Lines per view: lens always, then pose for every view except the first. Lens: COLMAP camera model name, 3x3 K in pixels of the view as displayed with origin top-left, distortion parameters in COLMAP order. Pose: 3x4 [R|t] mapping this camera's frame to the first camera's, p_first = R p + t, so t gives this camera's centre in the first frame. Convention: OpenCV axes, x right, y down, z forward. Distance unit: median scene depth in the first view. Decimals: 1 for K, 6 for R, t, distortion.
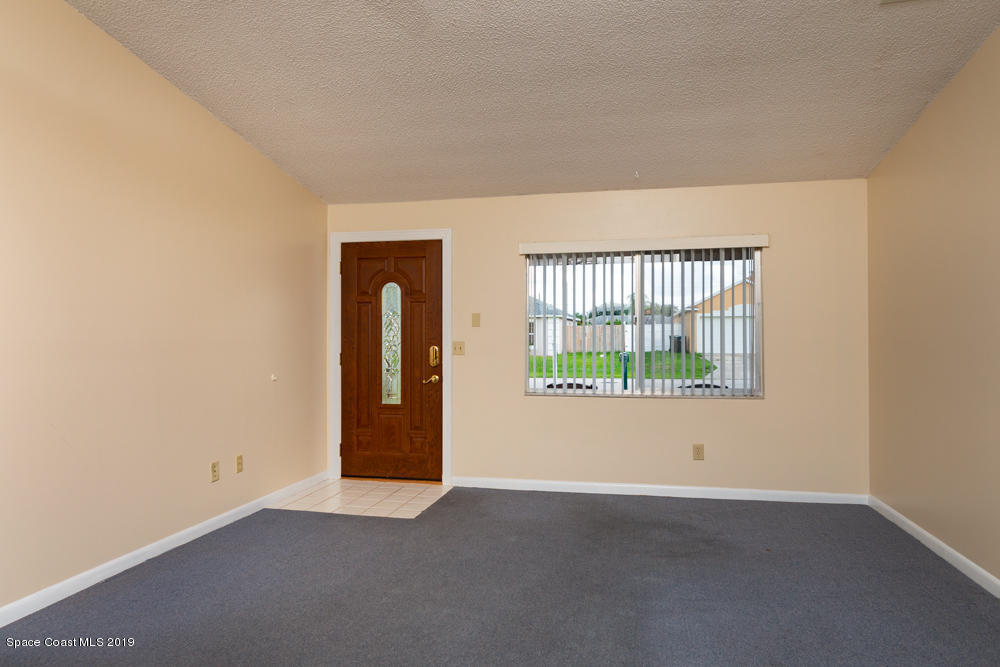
lens RADIAL K [[629.2, 0, 500.0], [0, 629.2, 333.5], [0, 0, 1]] dist [-0.003111, -0.000824]
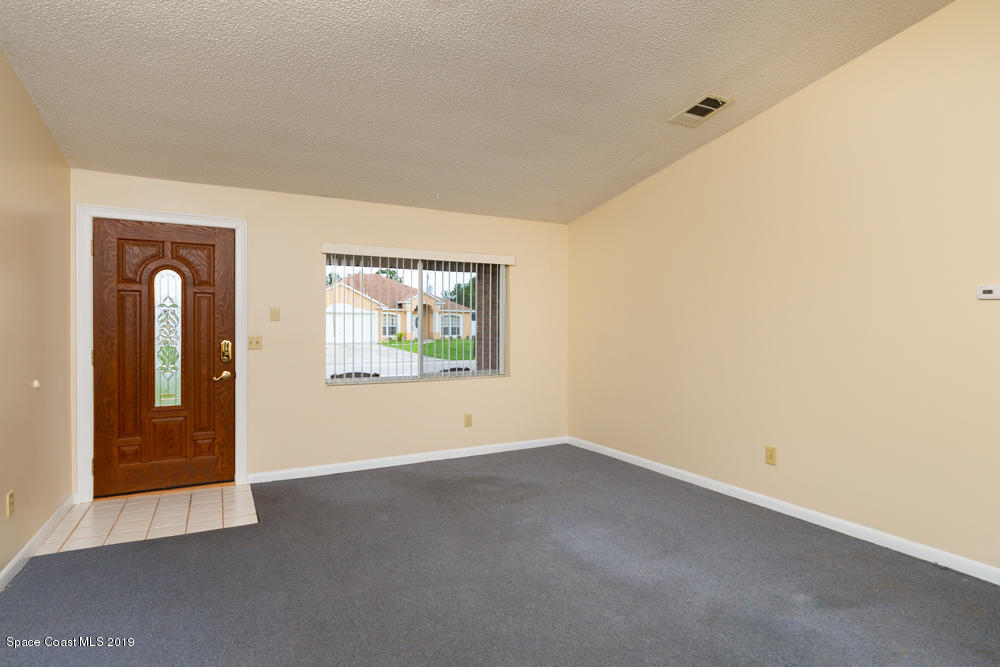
lens RADIAL K [[519.4, 0, 500.0], [0, 519.4, 333.5], [0, 0, 1]] dist [0.000032, -0.000925]
pose [[0.770161, -0.003466, 0.637840, -0.283055], [-0.005527, 0.999911, 0.012107, -0.002585], [-0.637825, -0.012850, 0.770074, 0.131296]]
